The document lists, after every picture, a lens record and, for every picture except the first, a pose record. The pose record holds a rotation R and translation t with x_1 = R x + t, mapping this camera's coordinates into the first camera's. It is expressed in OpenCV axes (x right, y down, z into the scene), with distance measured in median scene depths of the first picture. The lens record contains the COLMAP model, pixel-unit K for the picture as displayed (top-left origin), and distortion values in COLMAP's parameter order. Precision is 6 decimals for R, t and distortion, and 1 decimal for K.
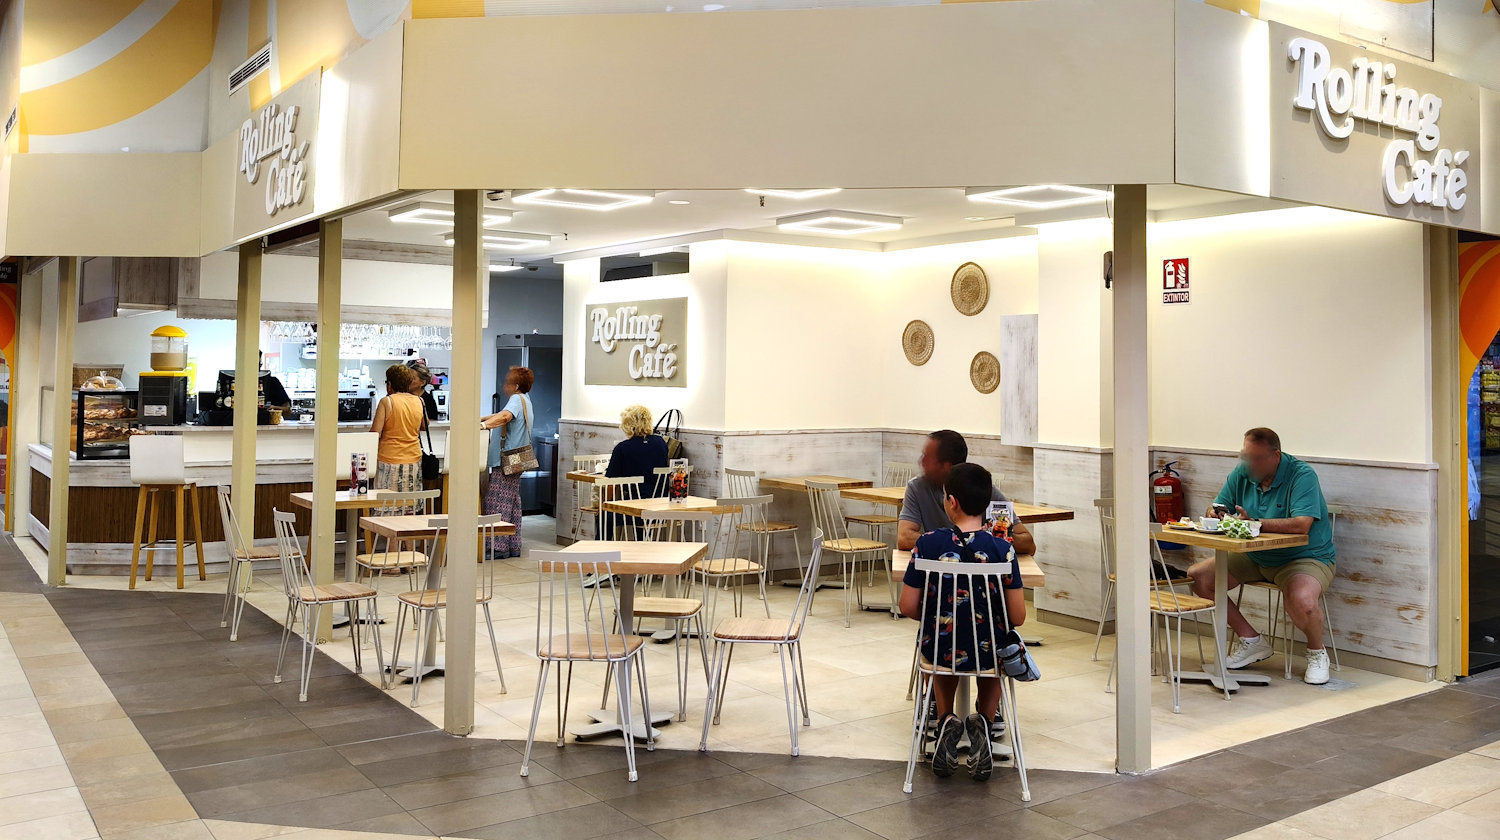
lens RADIAL K [[1233.2, 0, 750.0], [0, 1233.2, 420.0], [0, 0, 1]] dist [0.001679, 0.000703]
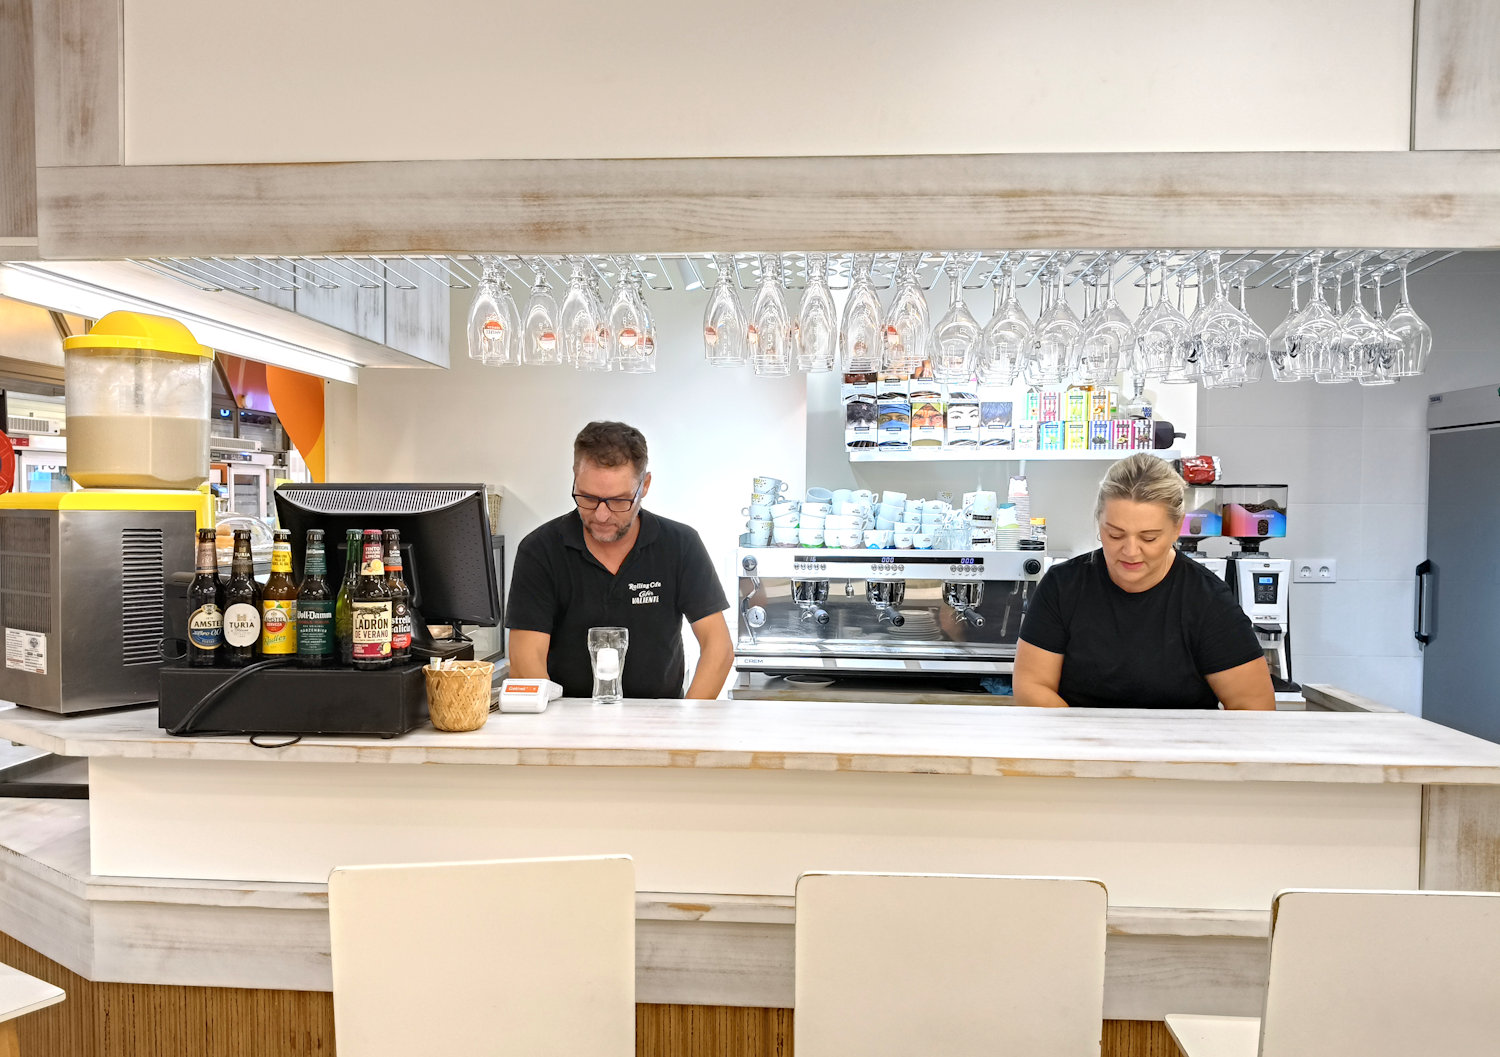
lens RADIAL K [[1162.4, 0, 735.8], [0, 1162.4, 532.8], [0, 0, 1]] dist [0.018108, -0.100793]
pose [[0.781270, 0.018856, -0.623908, -0.175851], [-0.024244, 0.999706, -0.000146, -0.027603], [0.623722, 0.015240, 0.781498, 0.703483]]
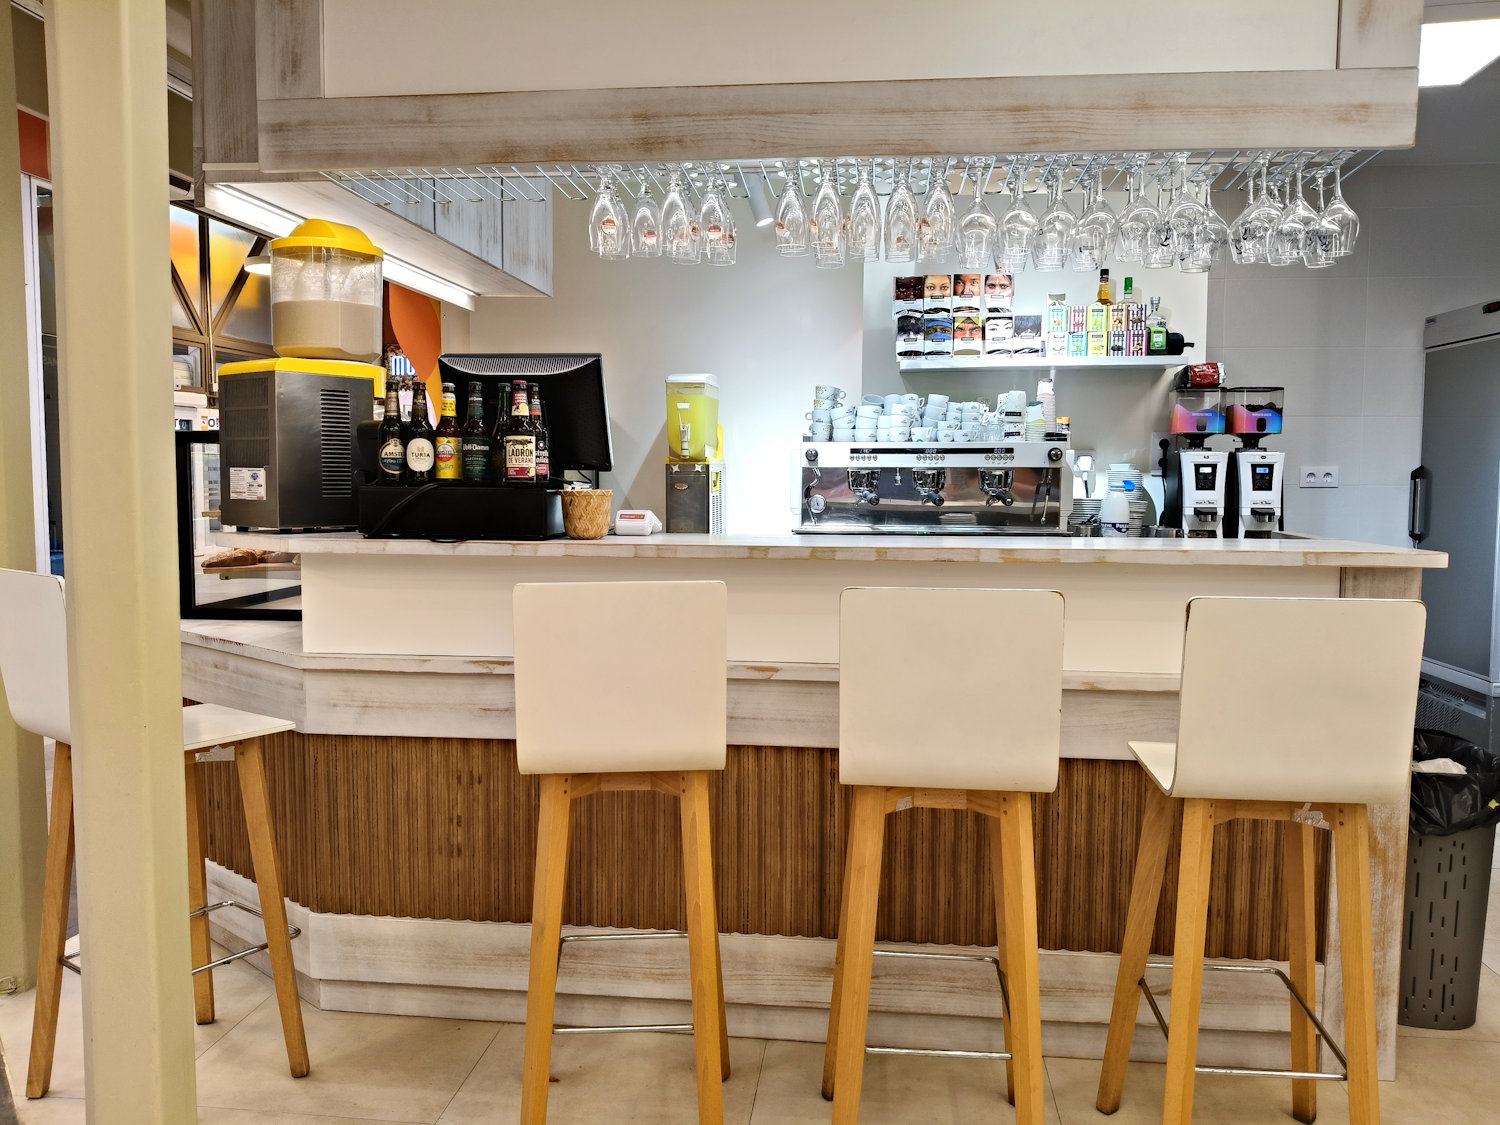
lens RADIAL K [[1142.0, 0, 750.0], [0, 1142.0, 562.5], [0, 0, 1]] dist [0.004041, -0.080129]
pose [[0.751814, 0.049987, -0.657478, -0.145987], [-0.024639, 0.998556, 0.047744, -0.003262], [0.658915, -0.019695, 0.751960, 0.667979]]
